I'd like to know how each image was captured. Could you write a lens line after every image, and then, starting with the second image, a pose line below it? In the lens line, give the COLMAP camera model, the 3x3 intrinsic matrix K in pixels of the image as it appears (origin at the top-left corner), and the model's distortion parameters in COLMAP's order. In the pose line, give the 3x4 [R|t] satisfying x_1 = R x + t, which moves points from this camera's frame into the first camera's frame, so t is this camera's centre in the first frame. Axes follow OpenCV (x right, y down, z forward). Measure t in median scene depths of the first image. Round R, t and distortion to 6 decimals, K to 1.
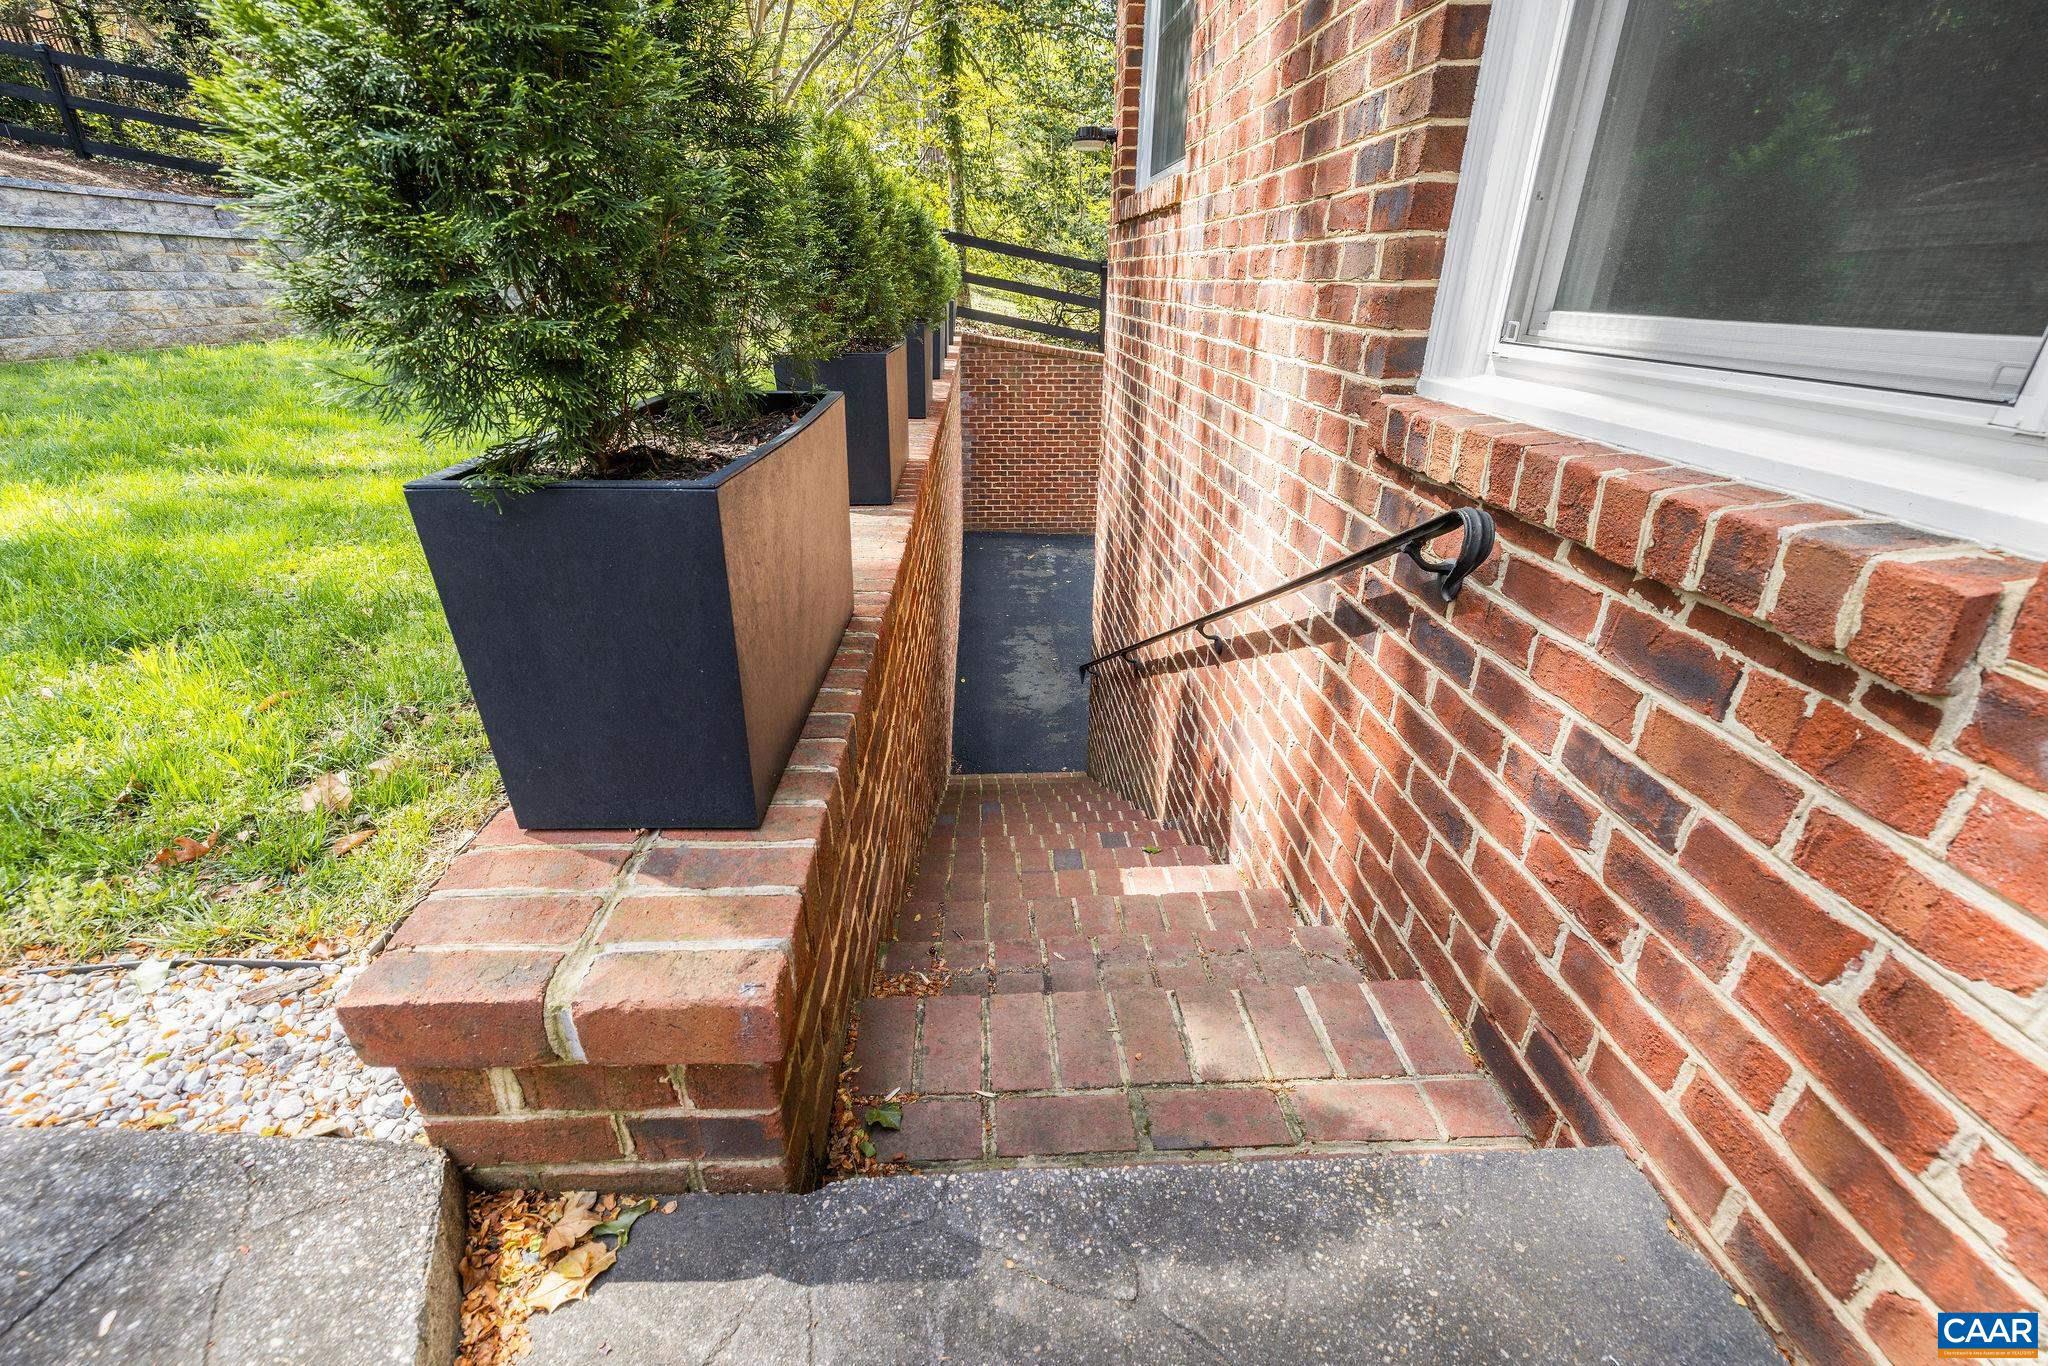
lens RADIAL K [[863.9, 0, 1022.5], [0, 863.9, 683.4], [0, 0, 1]] dist [0.001825, 0.000044]
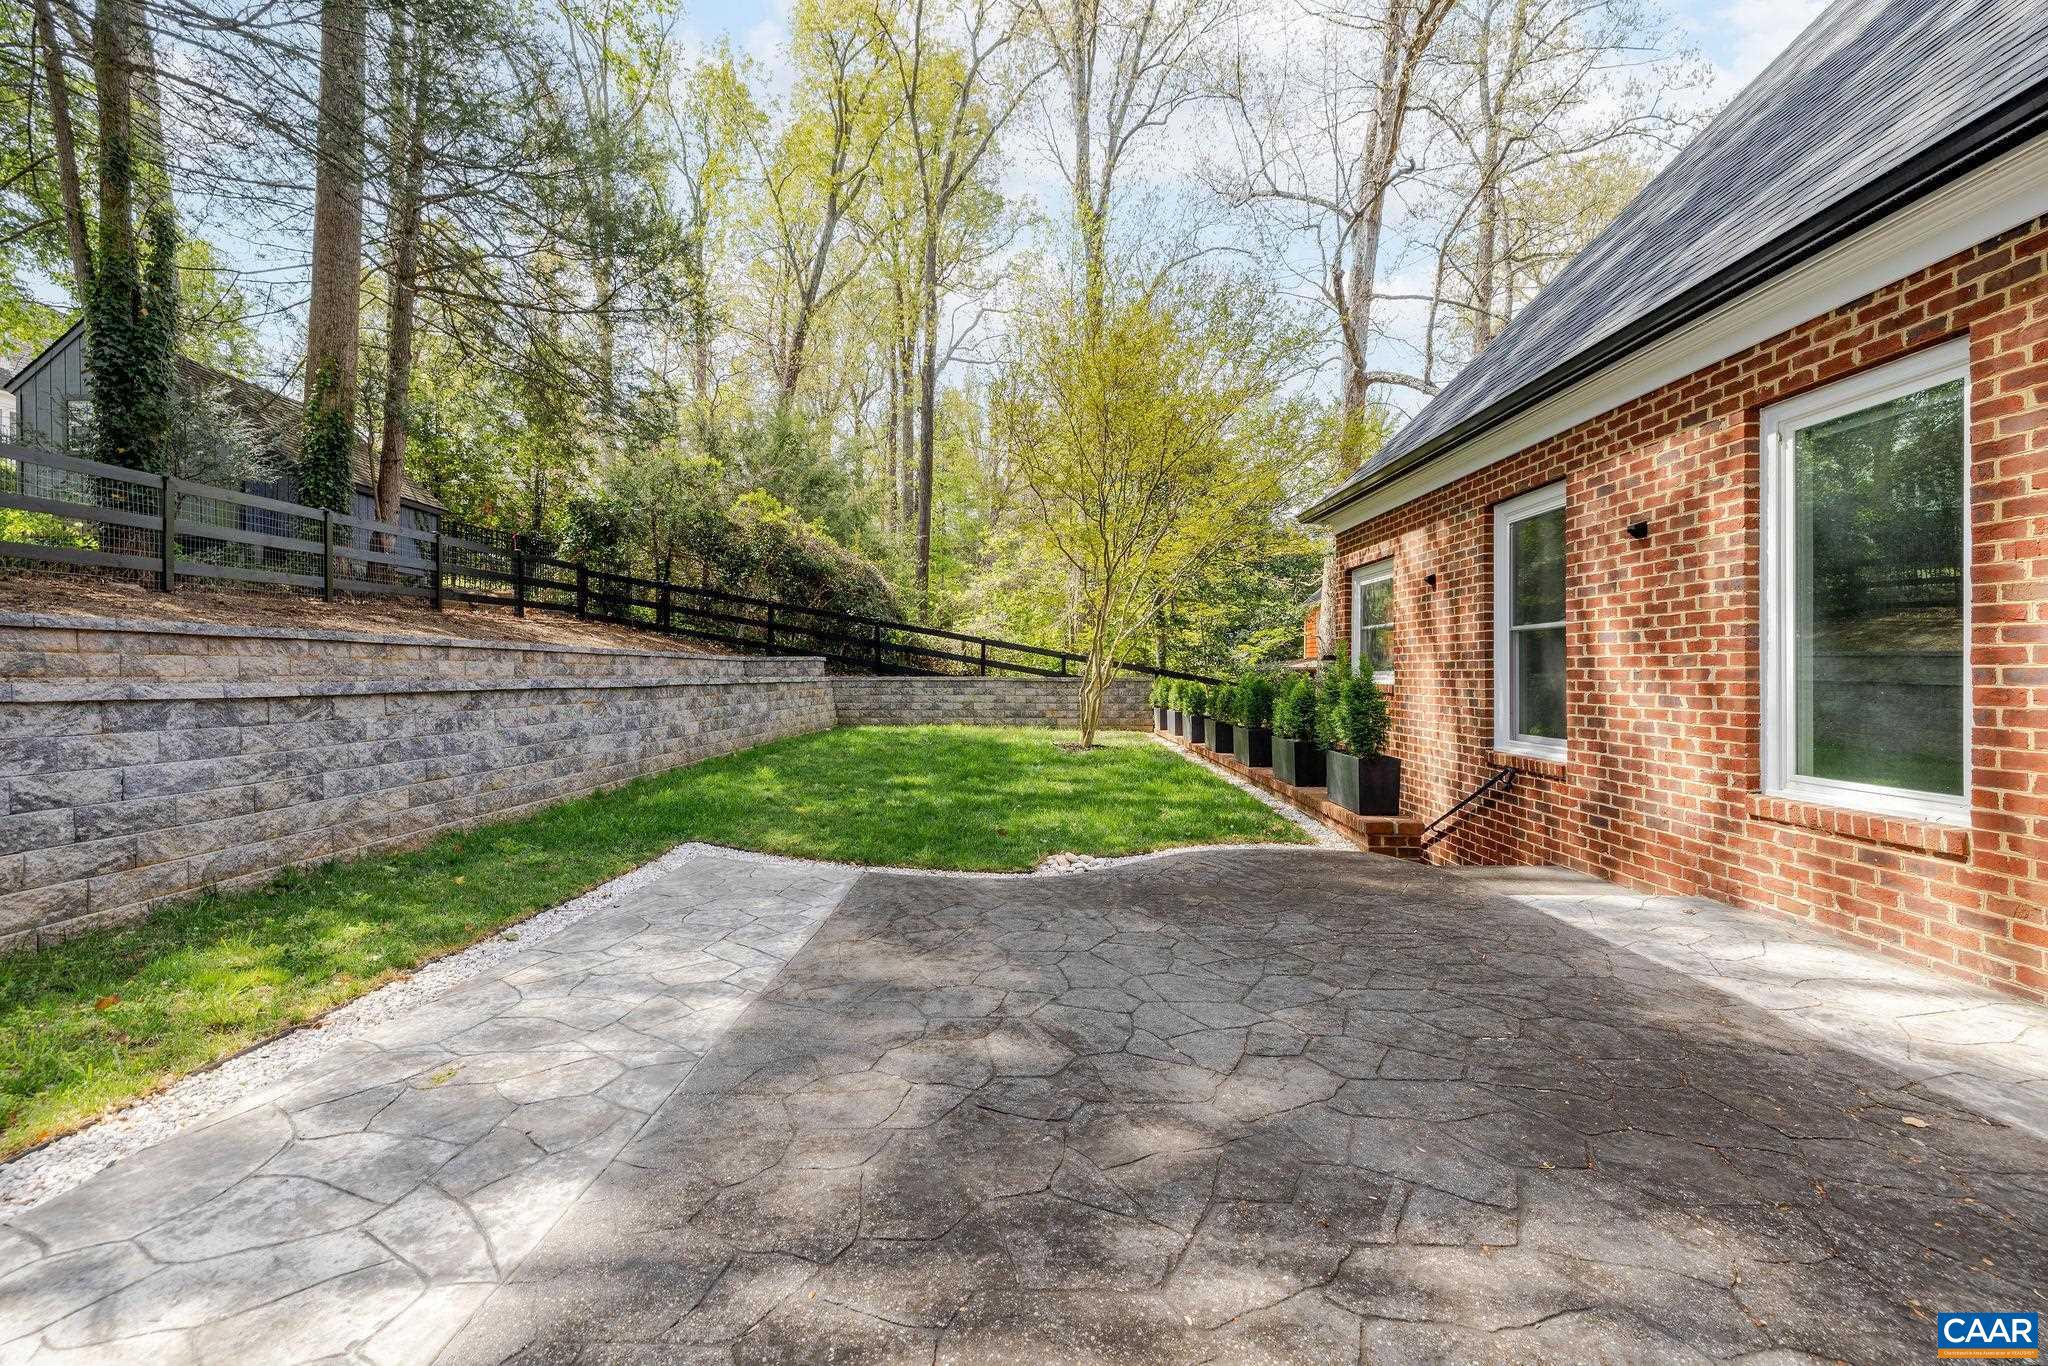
lens RADIAL K [[863.9, 0, 1011.6], [0, 863.9, 683.9], [0, 0, 1]] dist [0.001825, 0.000044]
pose [[0.996732, -0.012938, -0.079740, -2.279142], [-0.021273, 0.910216, -0.413588, 1.715868], [0.077932, 0.413932, 0.906966, -4.634160]]
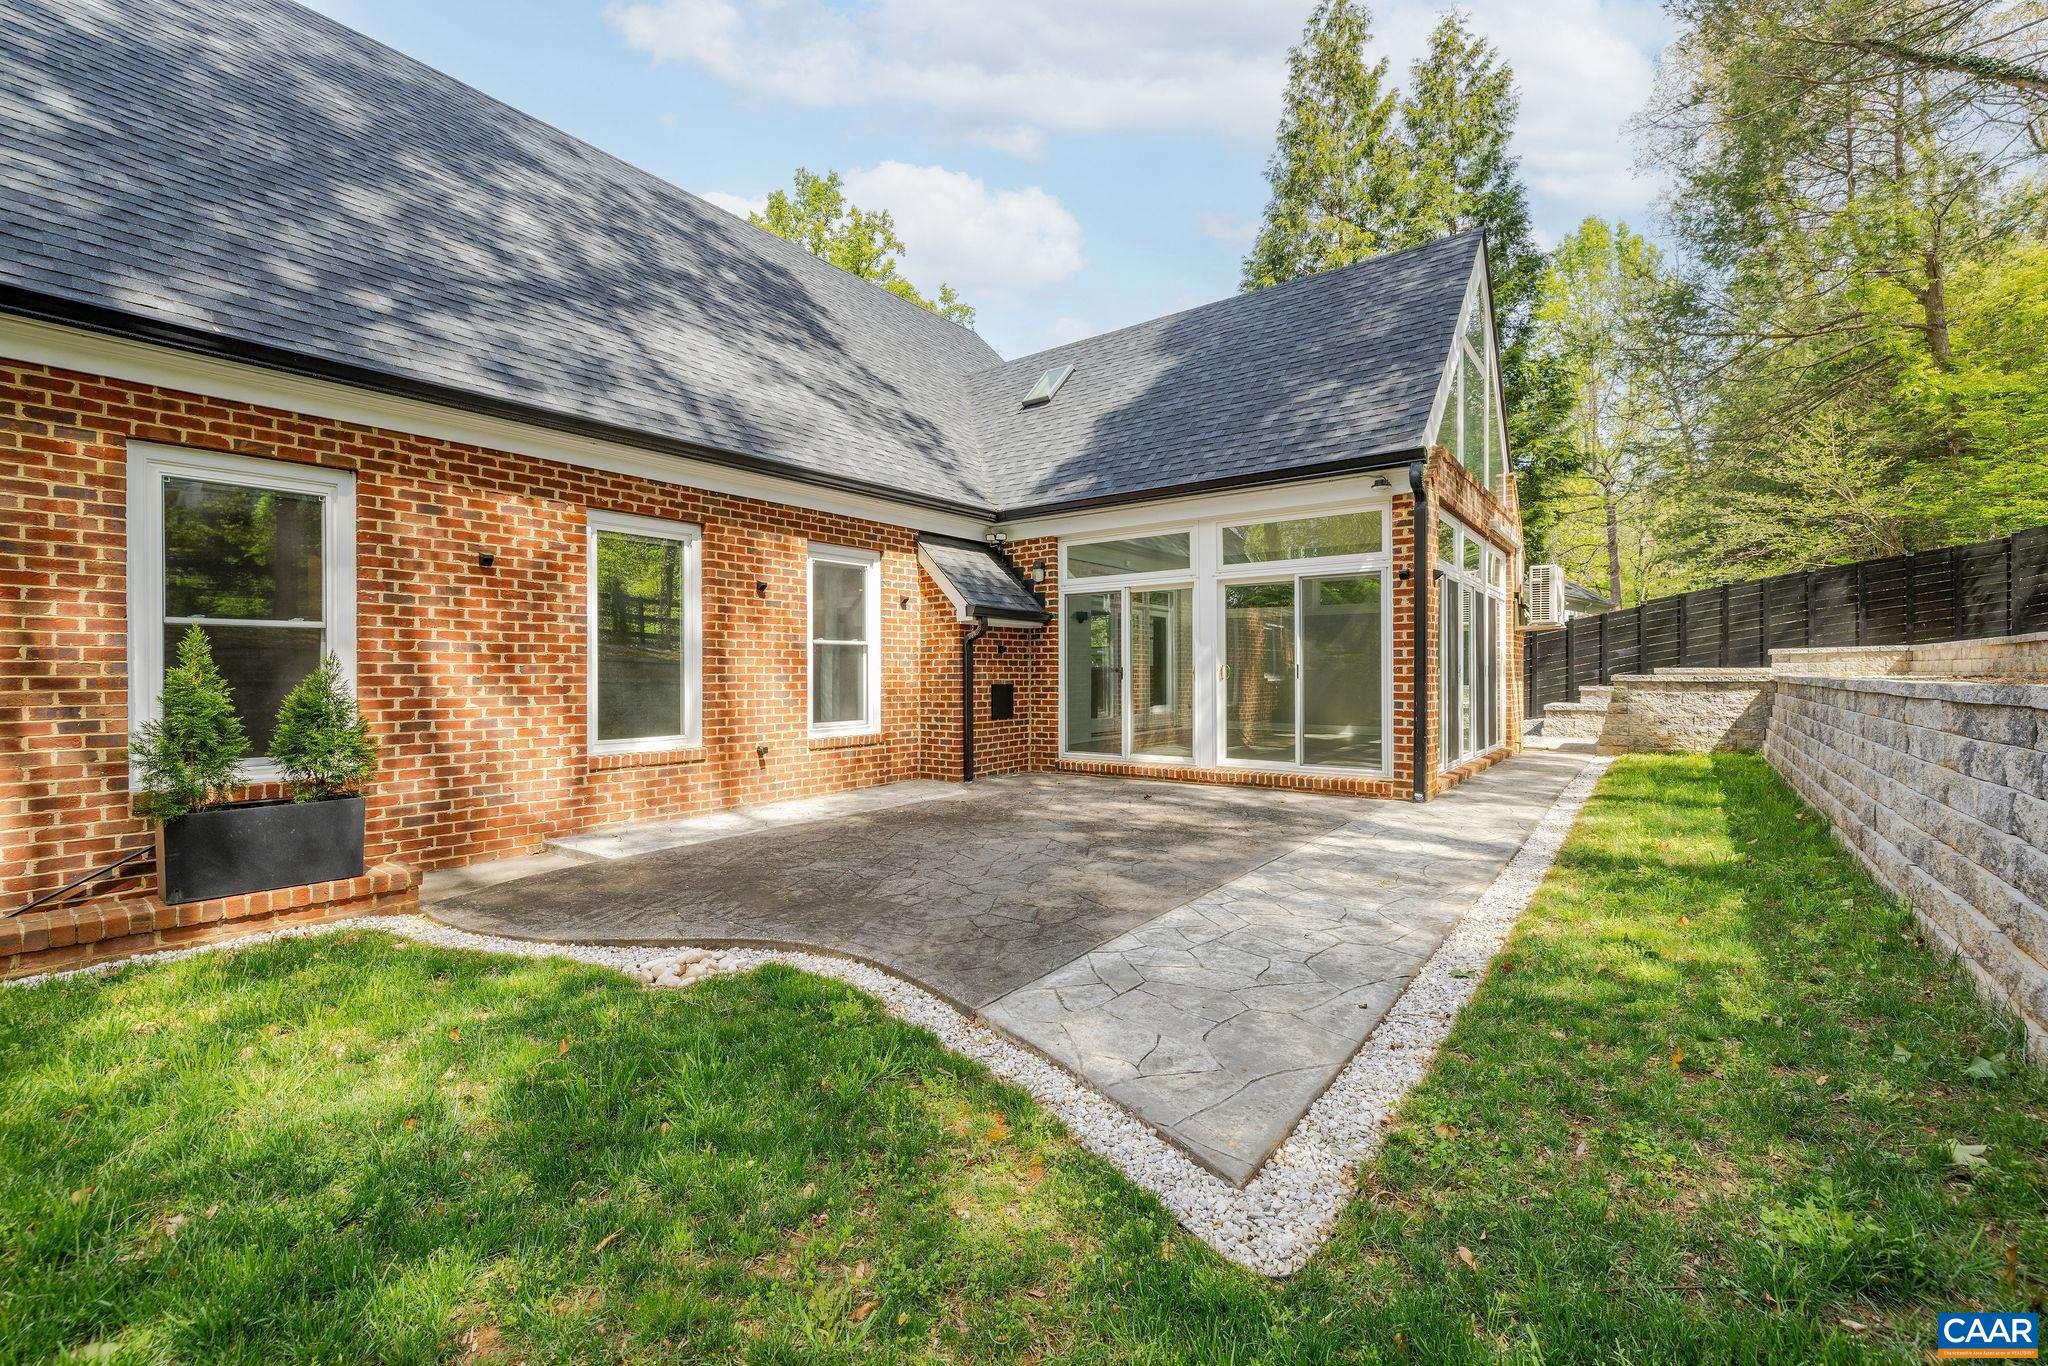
lens RADIAL K [[863.9, 0, 1019.9], [0, 863.9, 677.1], [0, 0, 1]] dist [0.001825, 0.000044]
pose [[-0.763064, -0.011144, 0.646227, -5.447675], [0.269914, 0.902994, 0.334287, -1.230586], [-0.587265, 0.429508, -0.686034, 1.525954]]
